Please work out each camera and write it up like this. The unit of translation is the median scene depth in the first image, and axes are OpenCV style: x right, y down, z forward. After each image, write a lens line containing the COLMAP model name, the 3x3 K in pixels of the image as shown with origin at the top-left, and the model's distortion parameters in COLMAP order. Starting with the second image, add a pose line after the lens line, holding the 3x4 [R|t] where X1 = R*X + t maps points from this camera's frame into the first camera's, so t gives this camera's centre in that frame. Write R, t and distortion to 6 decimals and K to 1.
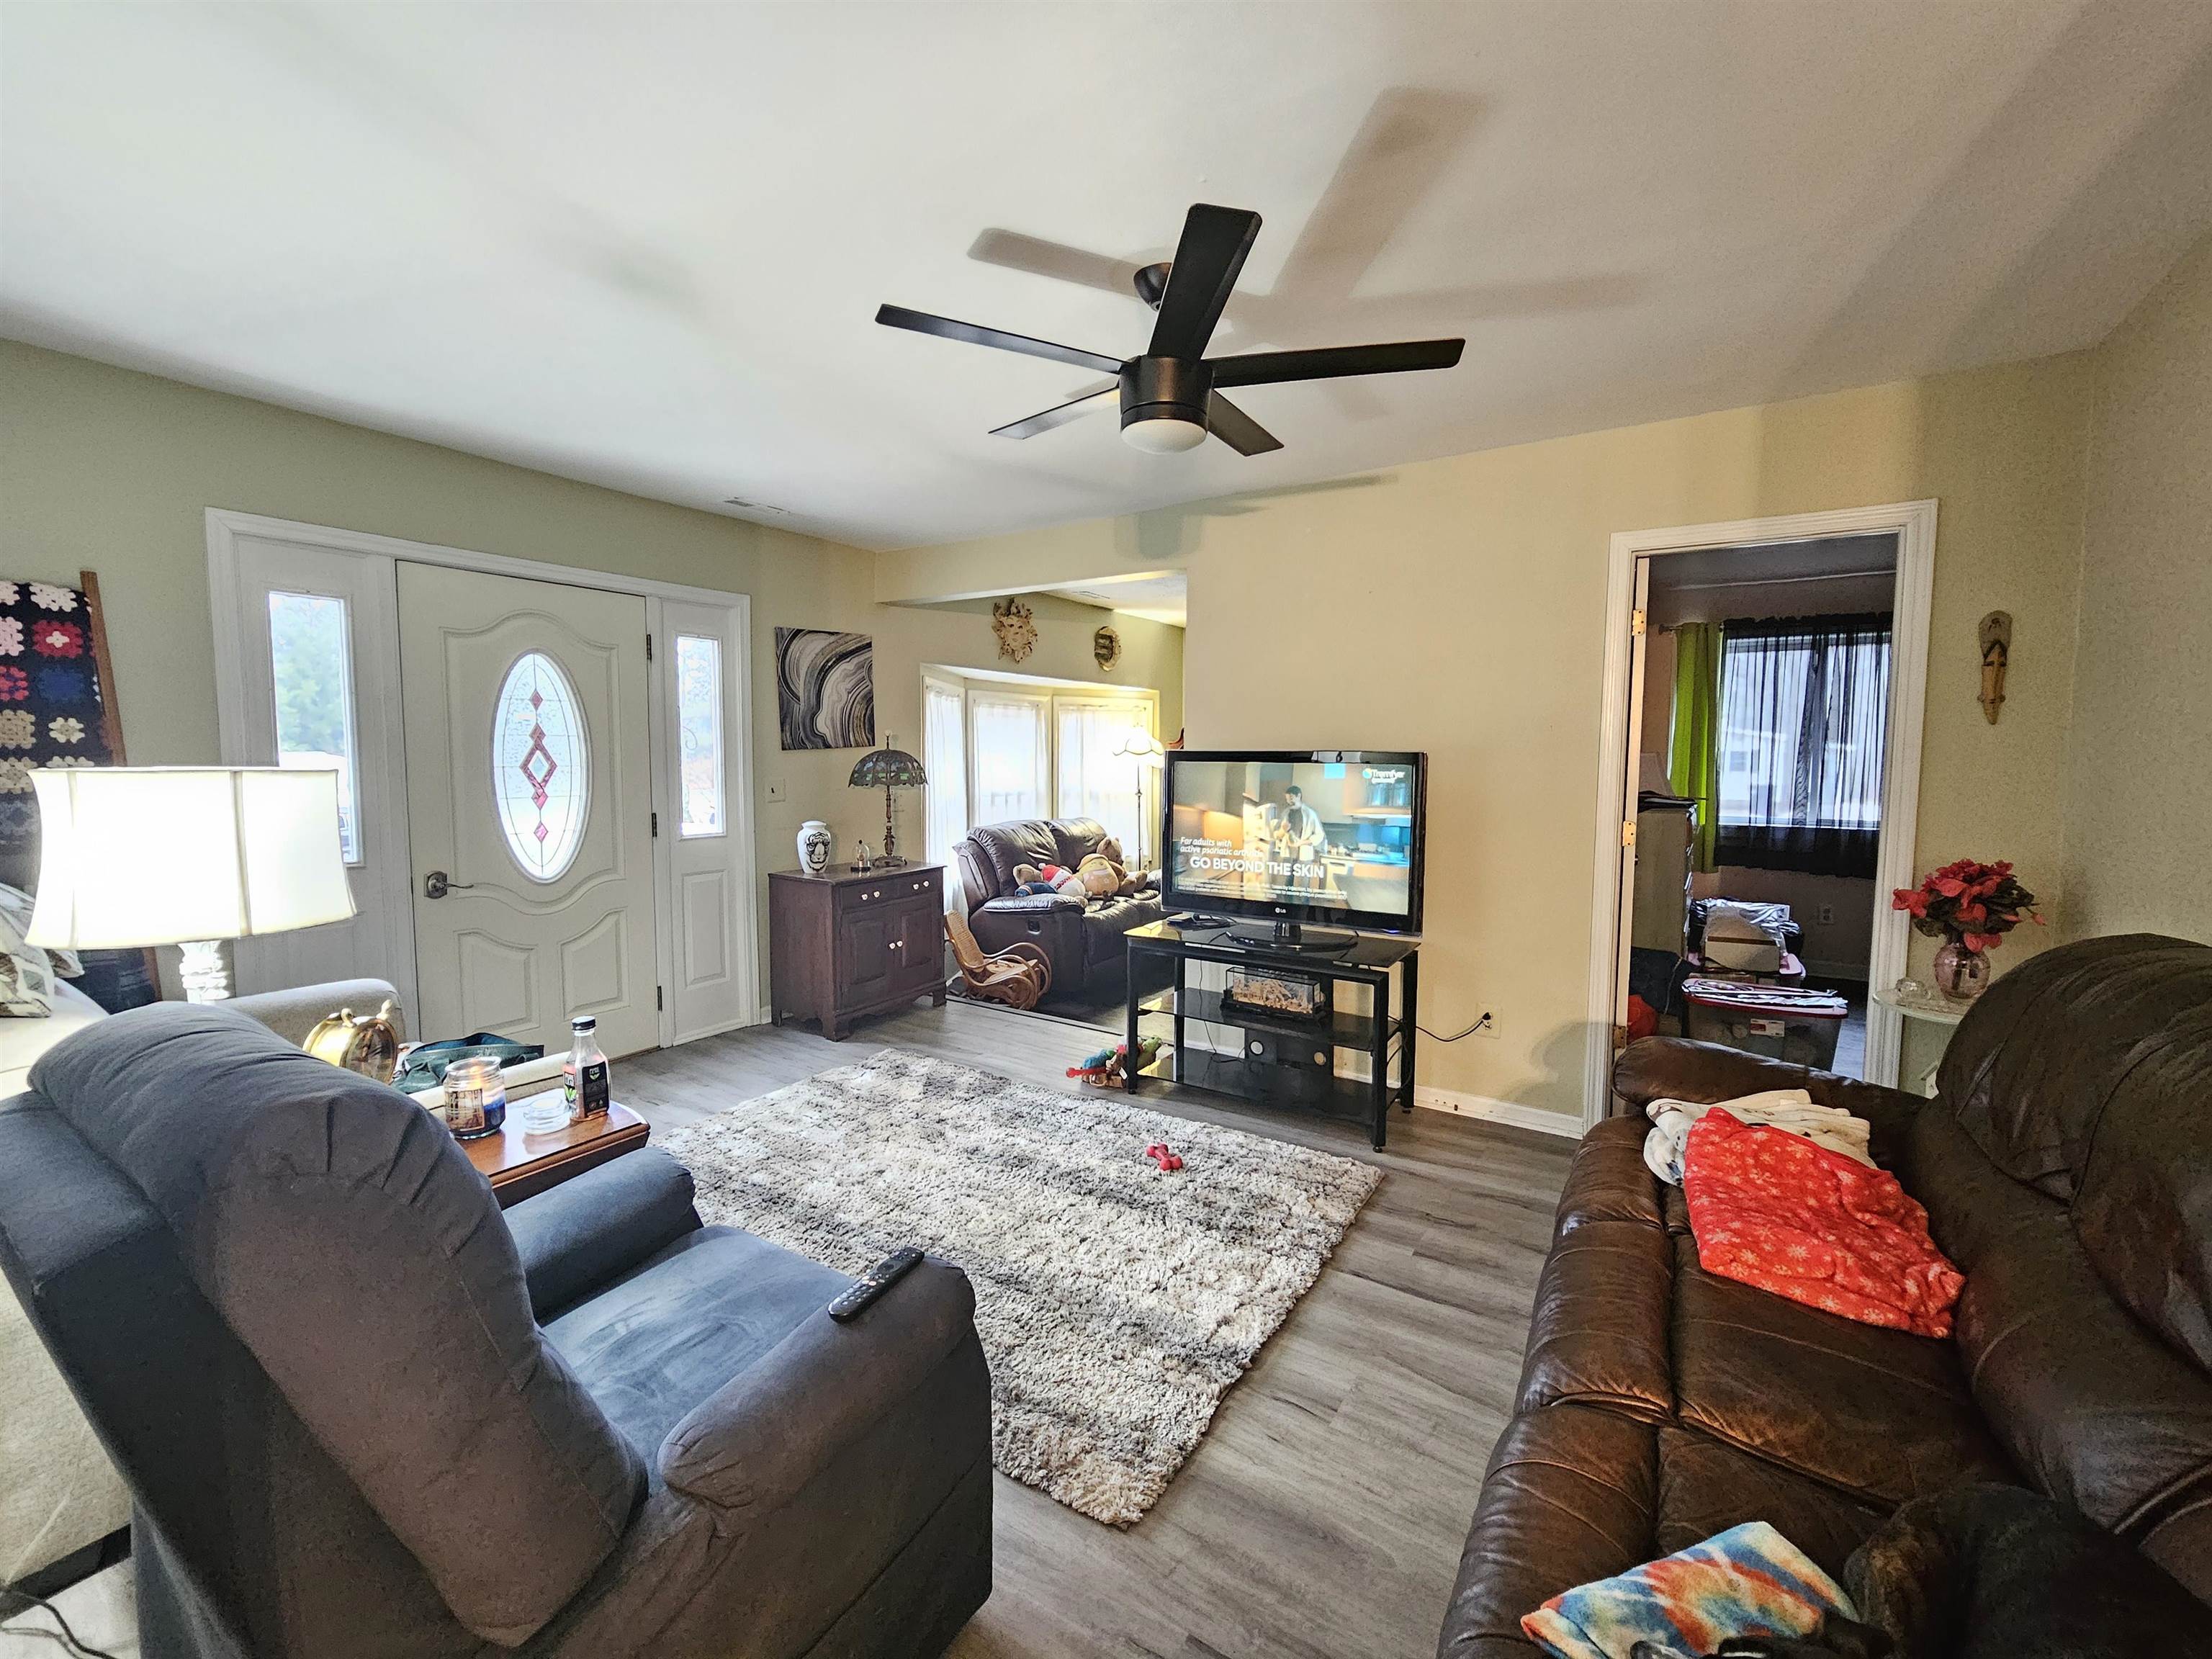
lens RADIAL K [[902.9, 0, 1104.6], [0, 902.9, 818.5], [0, 0, 1]] dist [-0.001885, -0.000351]
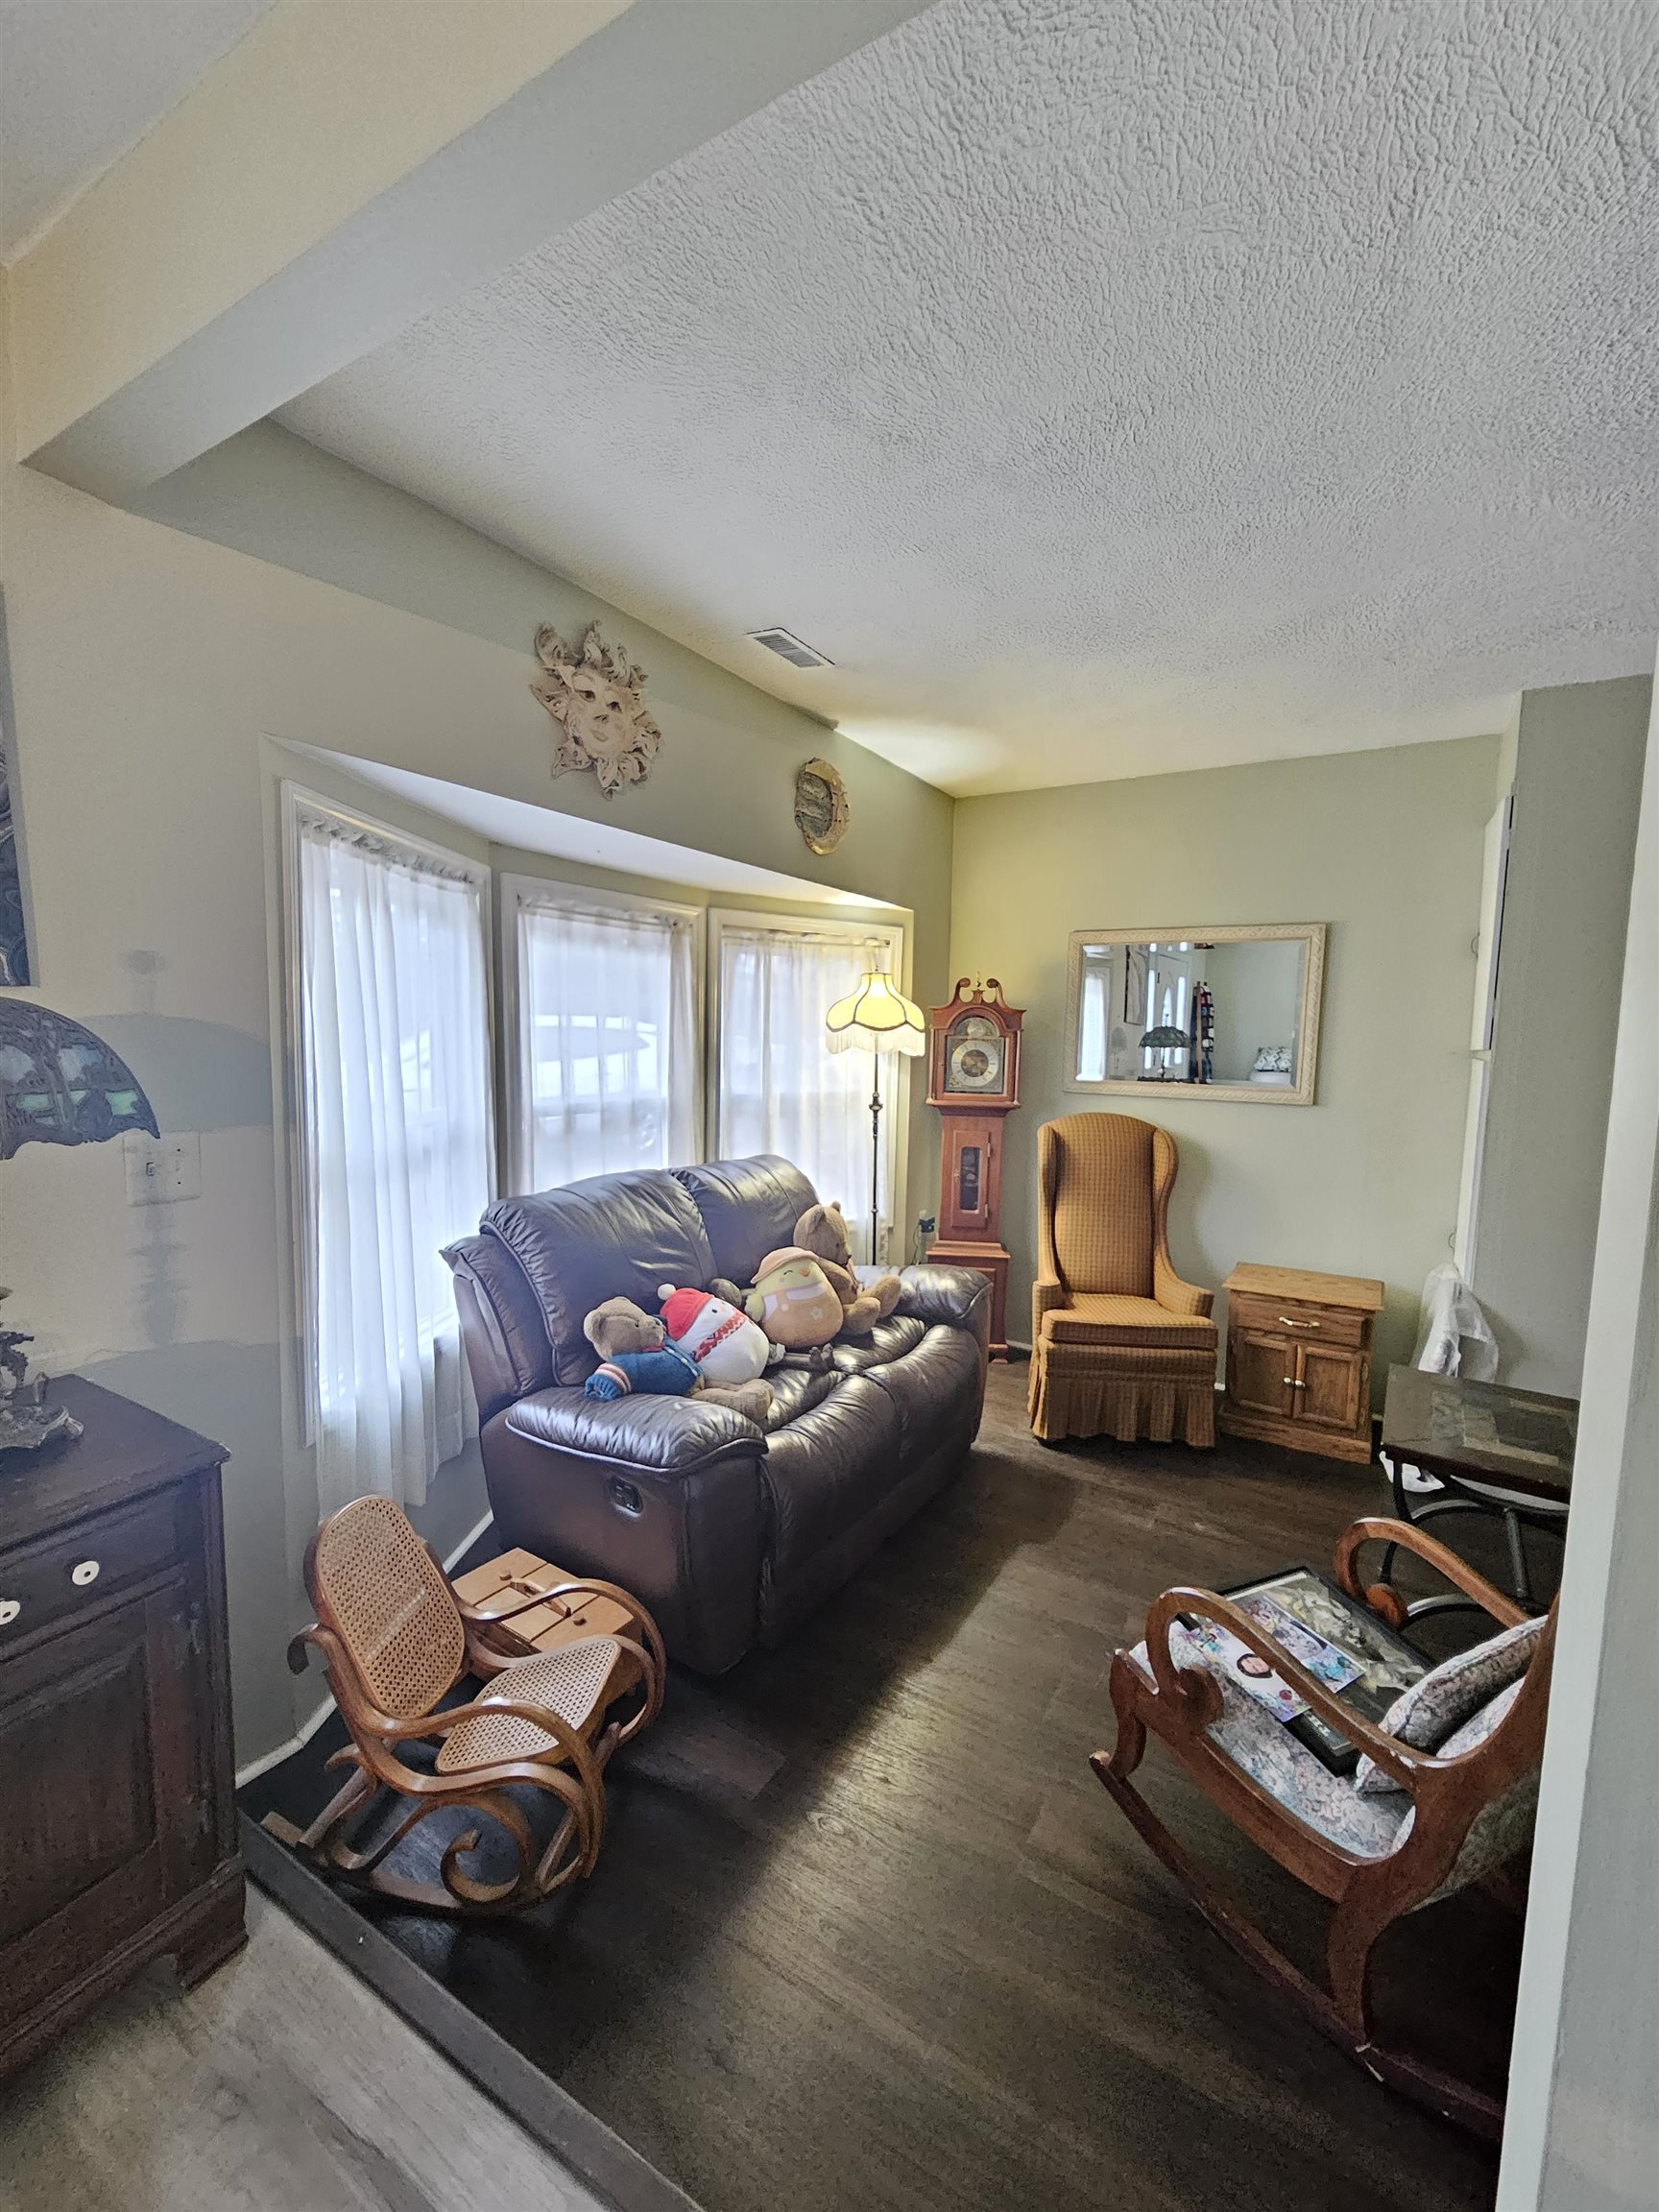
lens RADIAL K [[902.9, 0, 824.2], [0, 902.9, 1119.4], [0, 0, 1]] dist [-0.001885, -0.000351]
pose [[0.999268, 0.014134, 0.035538, -0.011032], [-0.015338, 0.999310, 0.033839, -0.040936], [-0.035035, -0.034359, 0.998795, 0.550750]]
